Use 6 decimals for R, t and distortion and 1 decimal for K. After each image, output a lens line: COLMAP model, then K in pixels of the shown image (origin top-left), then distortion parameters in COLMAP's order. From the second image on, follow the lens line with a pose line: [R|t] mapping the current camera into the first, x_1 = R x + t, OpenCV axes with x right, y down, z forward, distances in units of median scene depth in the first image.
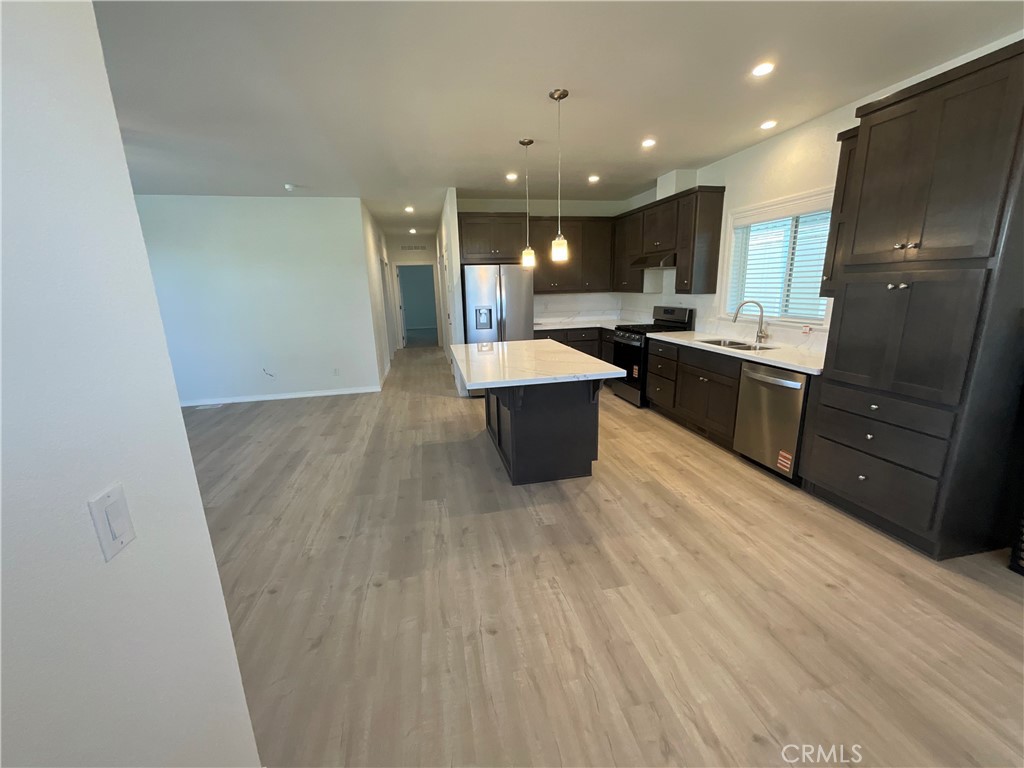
lens RADIAL K [[416.6, 0, 514.0], [0, 416.6, 385.0], [0, 0, 1]] dist [0.000922, -0.000805]
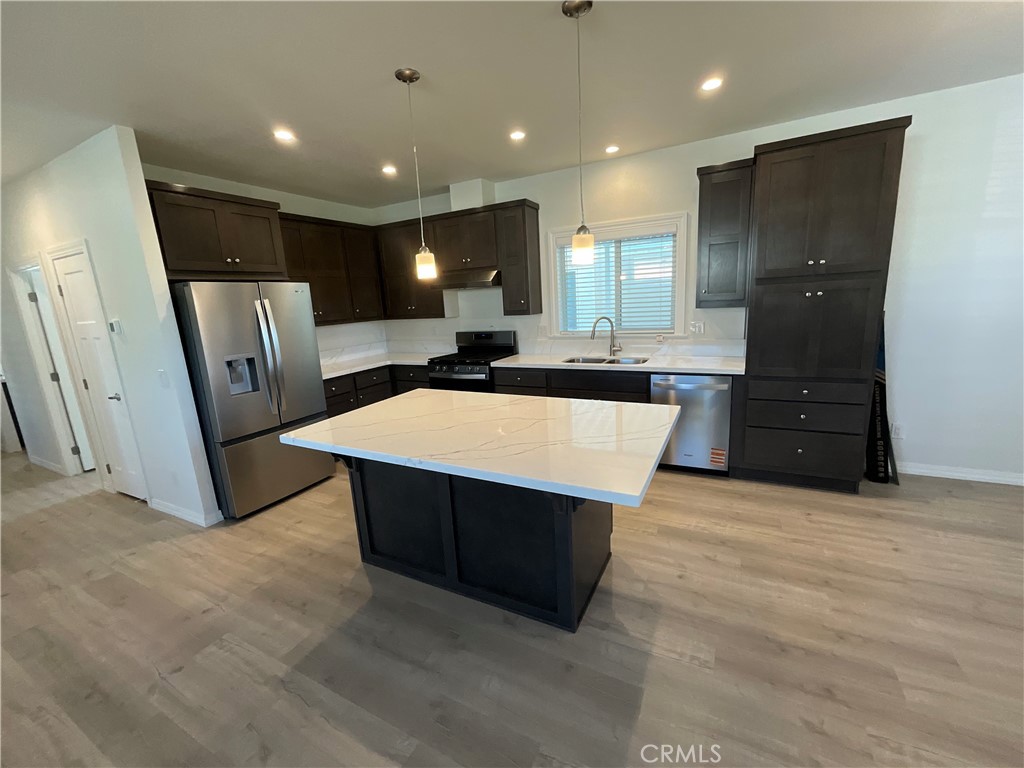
lens RADIAL K [[416.6, 0, 513.2], [0, 416.6, 383.9], [0, 0, 1]] dist [0.000922, -0.000805]
pose [[0.639644, -0.166519, 0.750418, -0.371657], [0.219001, 0.975271, 0.029742, -0.120695], [-0.736814, 0.145318, 0.660294, 0.509911]]
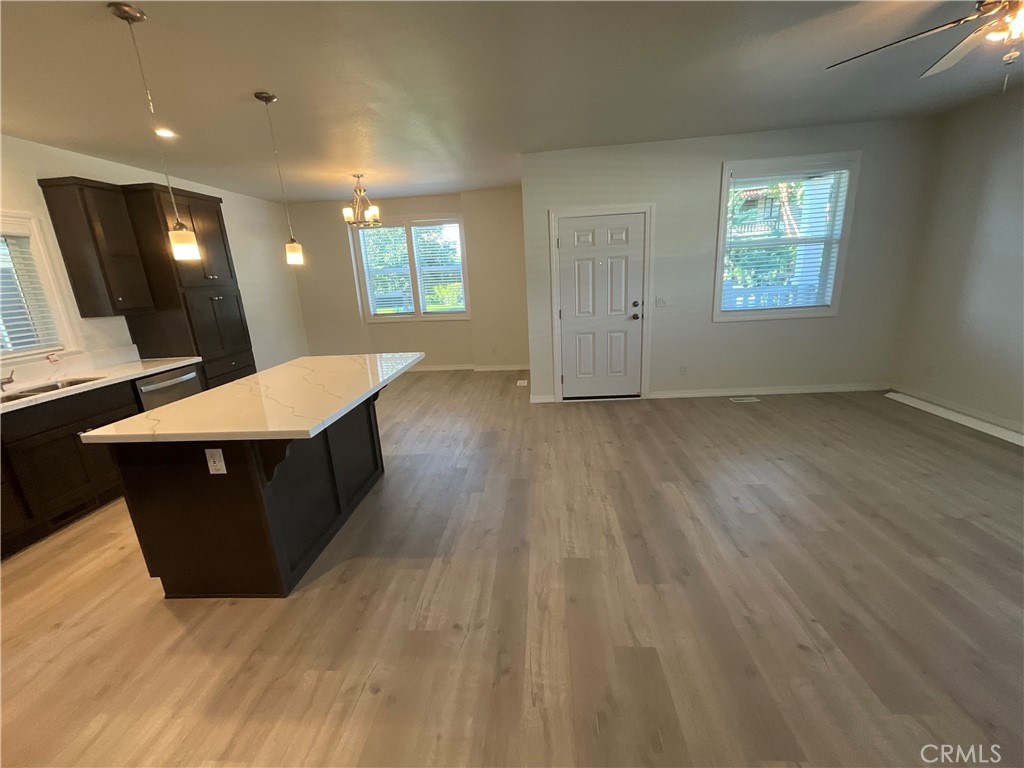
lens RADIAL K [[416.6, 0, 511.9], [0, 416.6, 384.2], [0, 0, 1]] dist [0.000922, -0.000805]
pose [[-0.957165, 0.009328, 0.289391, -0.514564], [0.147372, 0.876023, 0.459200, -0.325691], [-0.249230, 0.482178, -0.839874, 1.406519]]
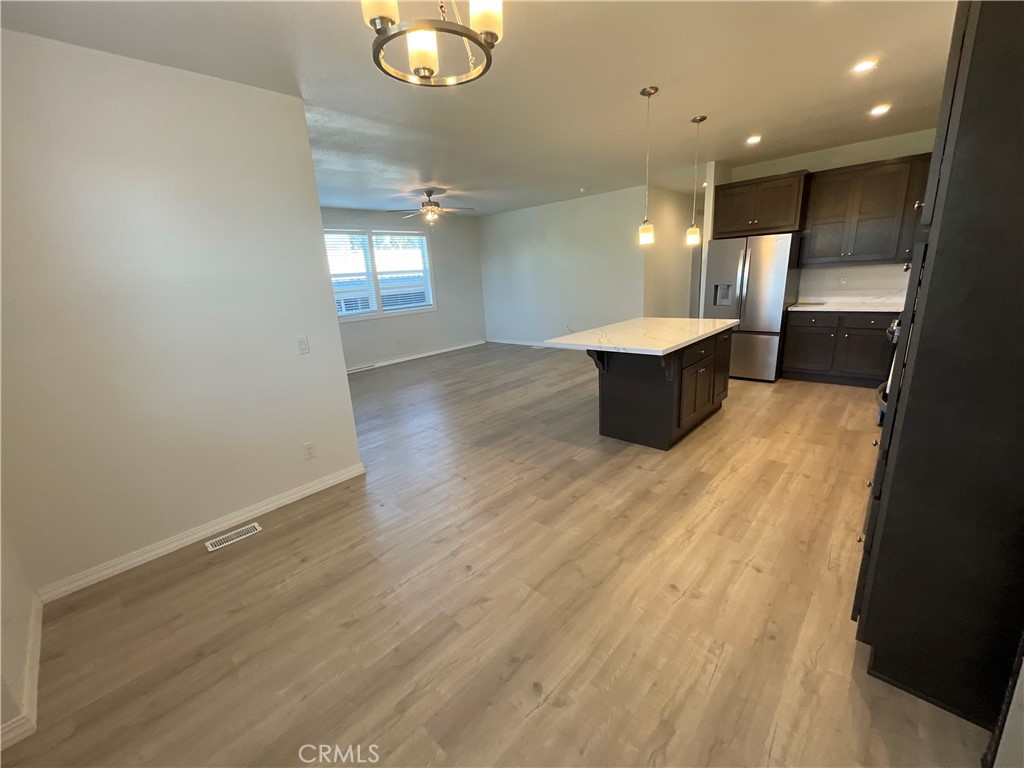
lens RADIAL K [[416.6, 0, 516.0], [0, 416.6, 383.2], [0, 0, 1]] dist [0.000922, -0.000805]
pose [[0.578260, 0.203534, -0.790057, 0.648516], [-0.150271, 0.978385, 0.142064, -0.033580], [0.801894, 0.036572, 0.596346, 0.061498]]
